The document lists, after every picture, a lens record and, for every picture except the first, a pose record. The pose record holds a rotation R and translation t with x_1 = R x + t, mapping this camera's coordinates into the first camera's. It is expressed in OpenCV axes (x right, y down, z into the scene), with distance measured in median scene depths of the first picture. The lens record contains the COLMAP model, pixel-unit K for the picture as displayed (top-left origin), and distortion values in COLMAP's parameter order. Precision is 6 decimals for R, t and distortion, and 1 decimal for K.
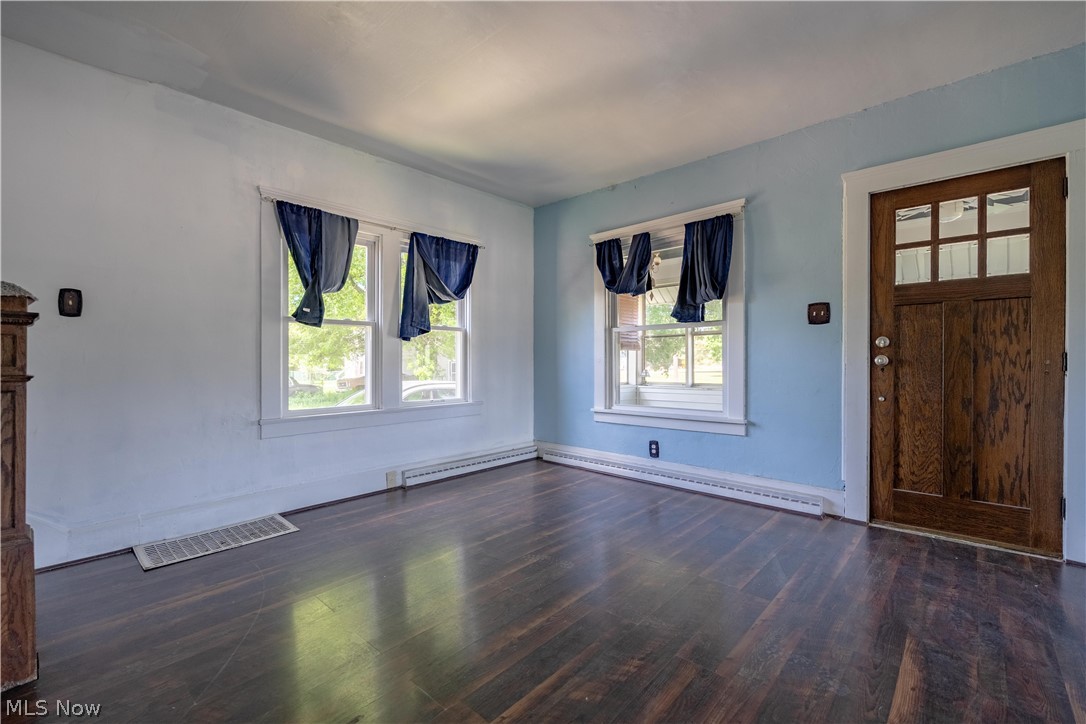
lens RADIAL K [[472.8, 0, 541.3], [0, 472.8, 363.0], [0, 0, 1]] dist [-0.003583, -0.000441]
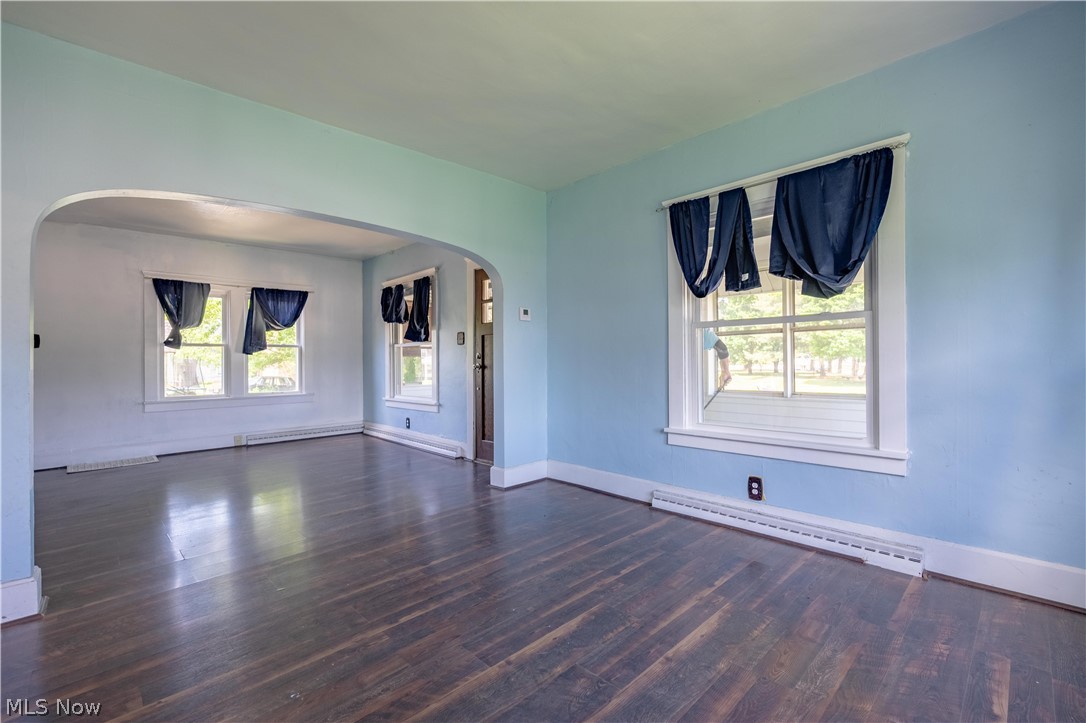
lens RADIAL K [[475.6, 0, 543.0], [0, 475.6, 361.5], [0, 0, 1]] dist [-0.003667, -0.000469]
pose [[0.998168, -0.007128, -0.060084, 0.840847], [0.006895, 0.999968, -0.004085, -0.011395], [0.060111, 0.003663, 0.998185, -0.575561]]
